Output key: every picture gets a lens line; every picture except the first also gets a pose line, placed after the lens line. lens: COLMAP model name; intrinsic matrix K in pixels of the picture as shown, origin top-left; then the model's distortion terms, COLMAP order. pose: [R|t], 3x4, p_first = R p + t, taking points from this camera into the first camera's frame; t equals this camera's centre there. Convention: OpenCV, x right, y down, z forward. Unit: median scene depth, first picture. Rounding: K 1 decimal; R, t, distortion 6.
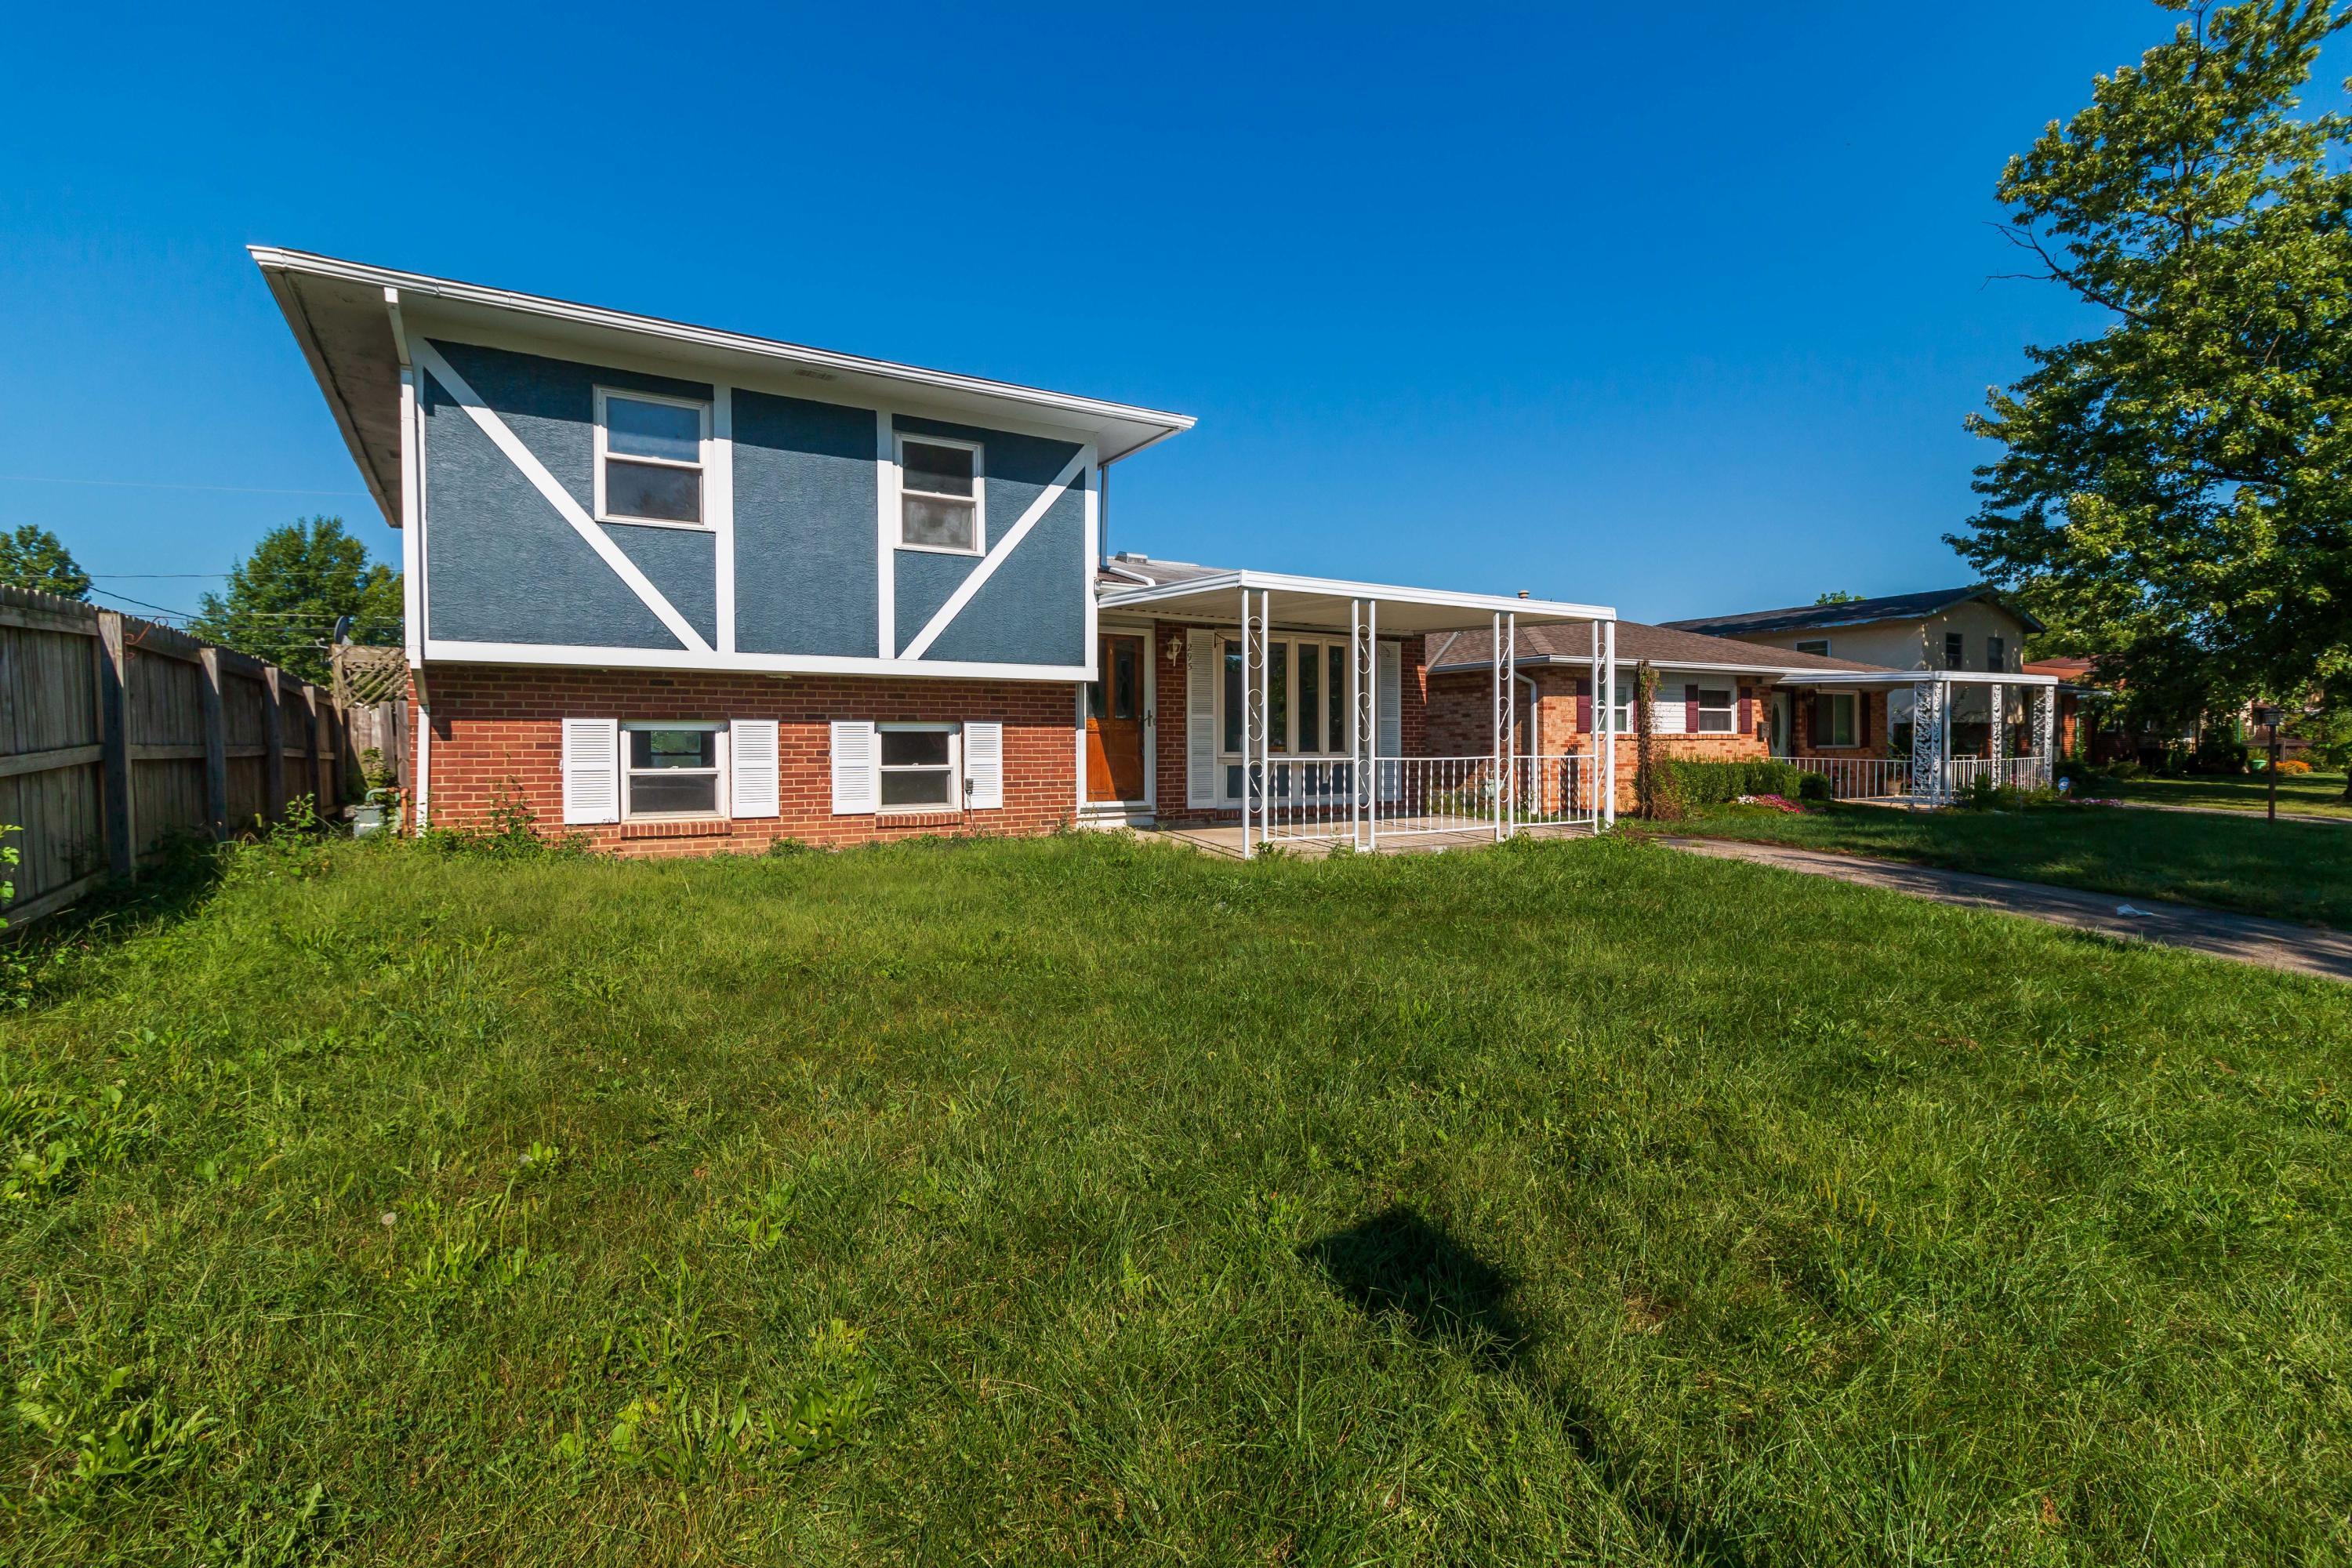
lens RADIAL K [[1107.7, 0, 1176.0], [0, 1107.7, 784.0], [0, 0, 1]] dist [-0.000006, -0.000003]
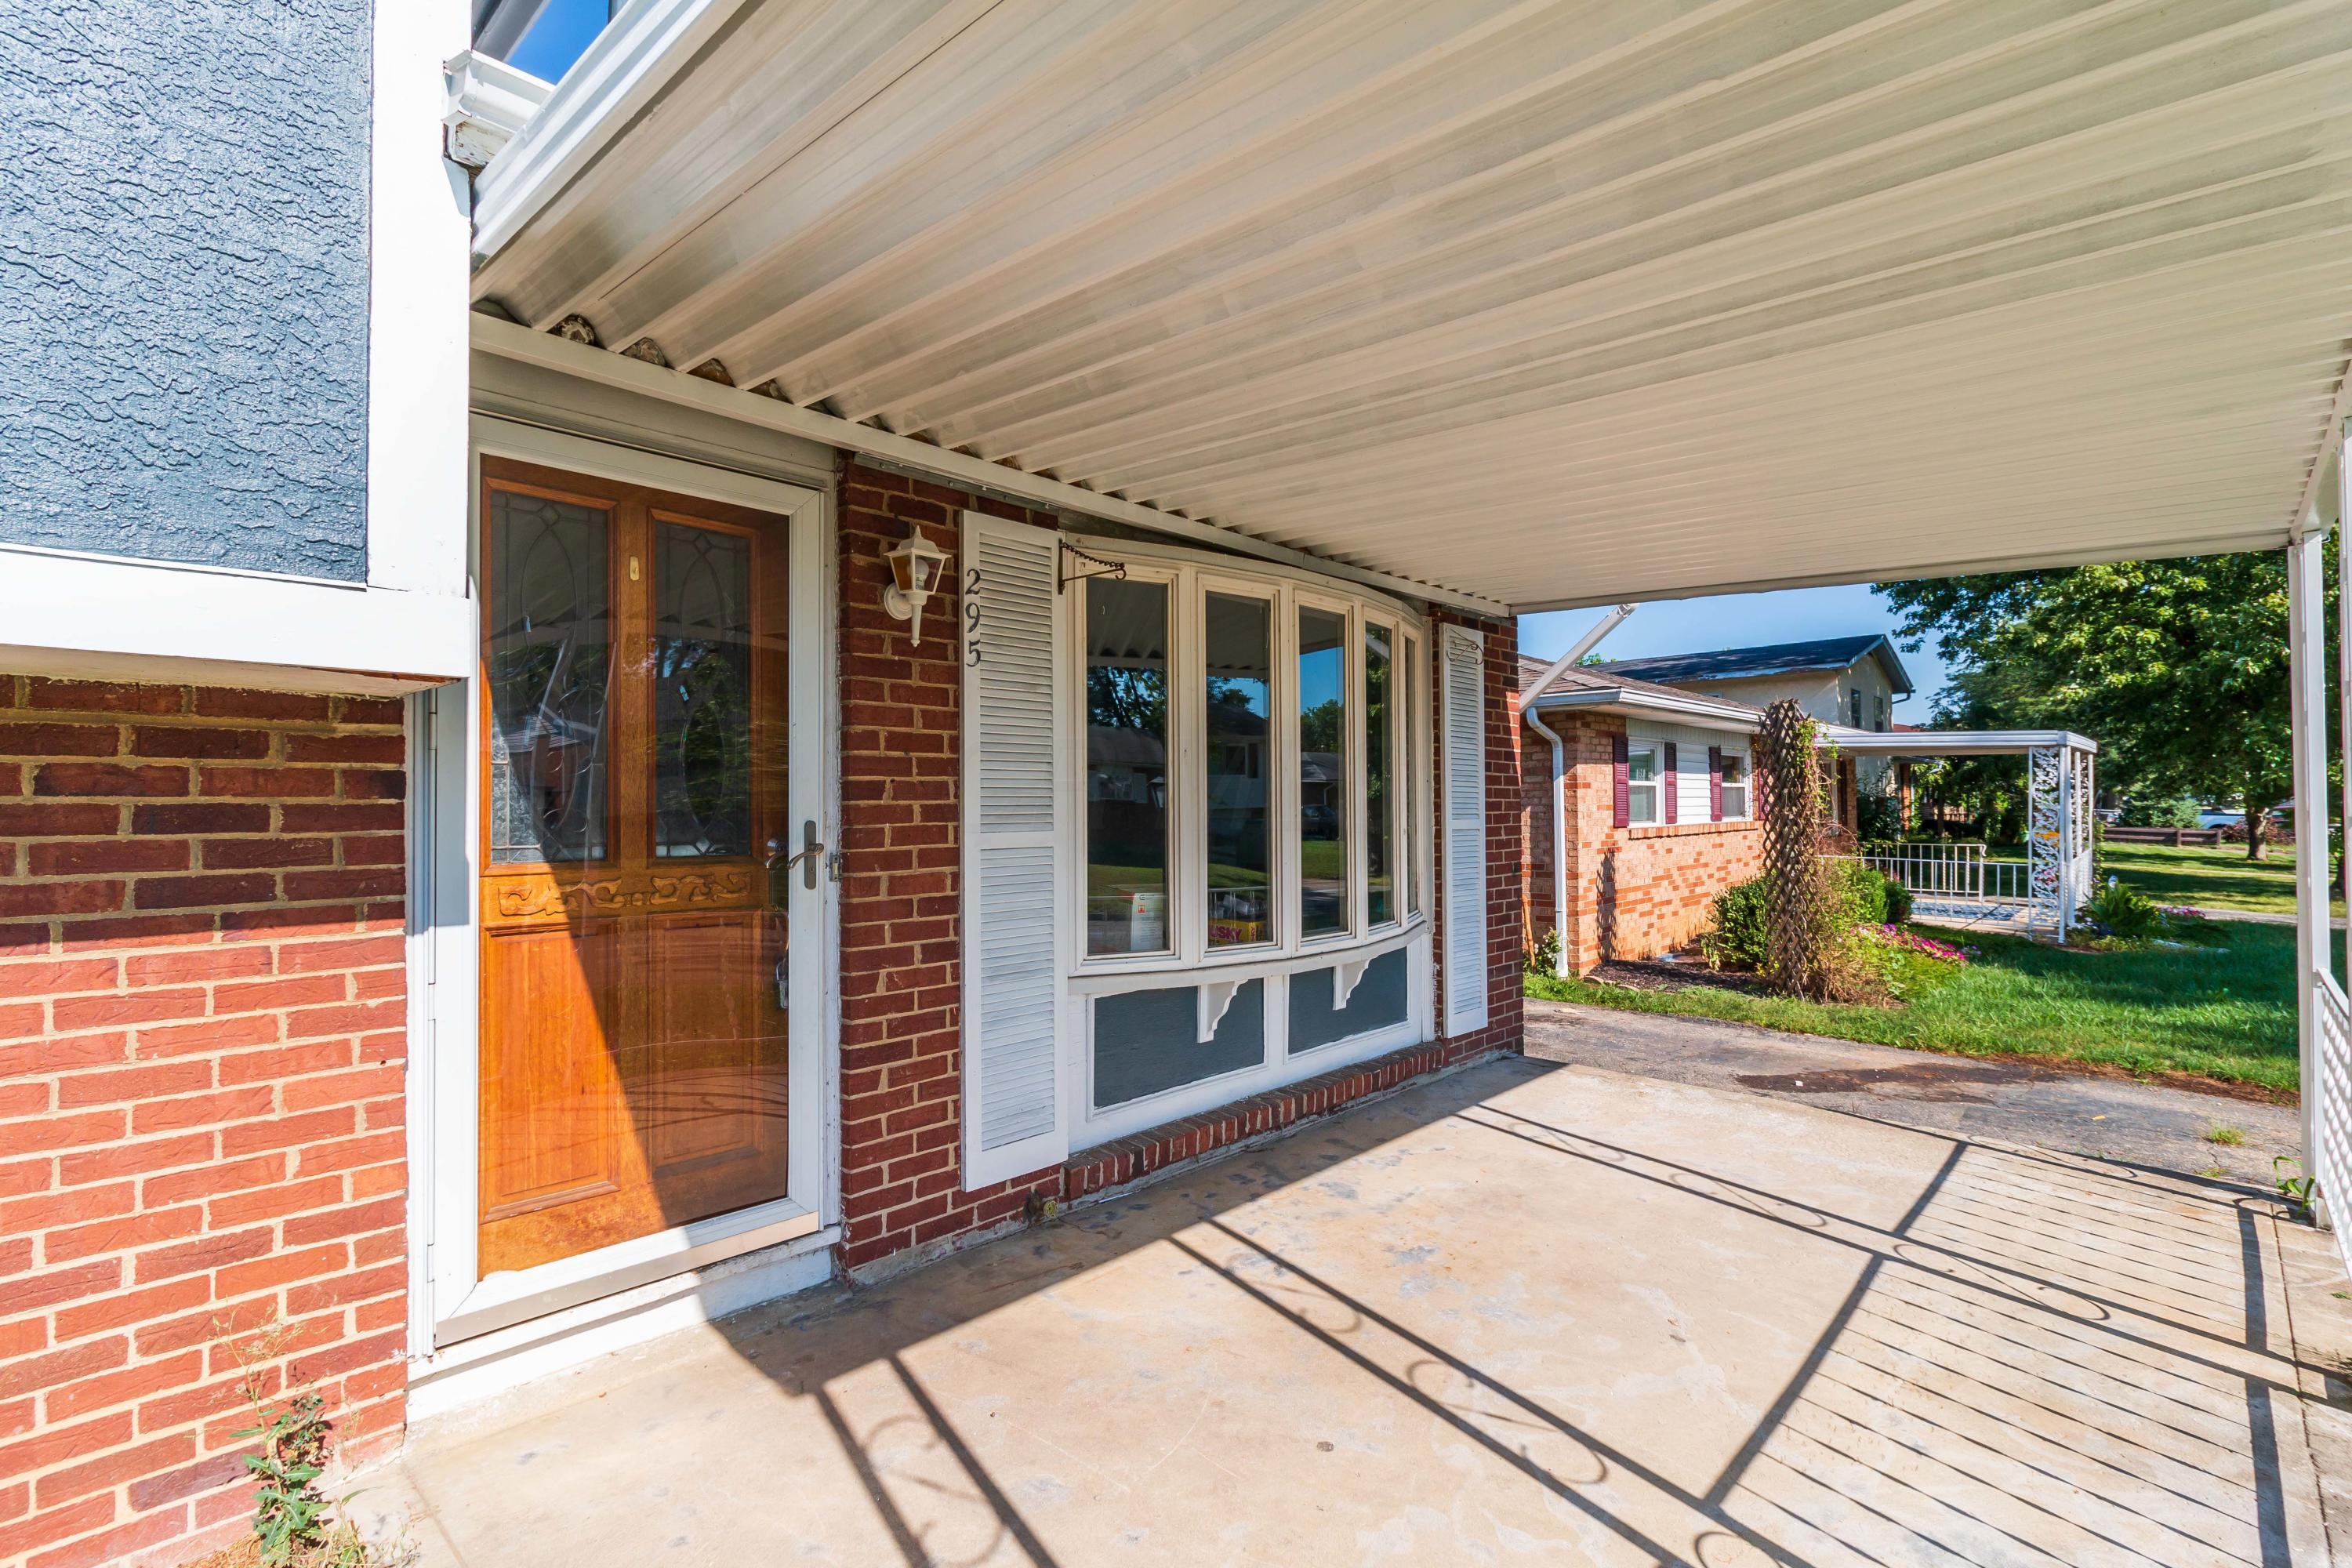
lens RADIAL K [[1108.9, 0, 1176.0], [0, 1108.9, 784.0], [0, 0, 1]] dist [-0.000308, -0.000010]
pose [[0.965248, 0.004260, 0.261302, -0.009949], [0.009306, 0.998673, -0.050657, -0.061002], [-0.261171, 0.051328, 0.963927, 0.734489]]
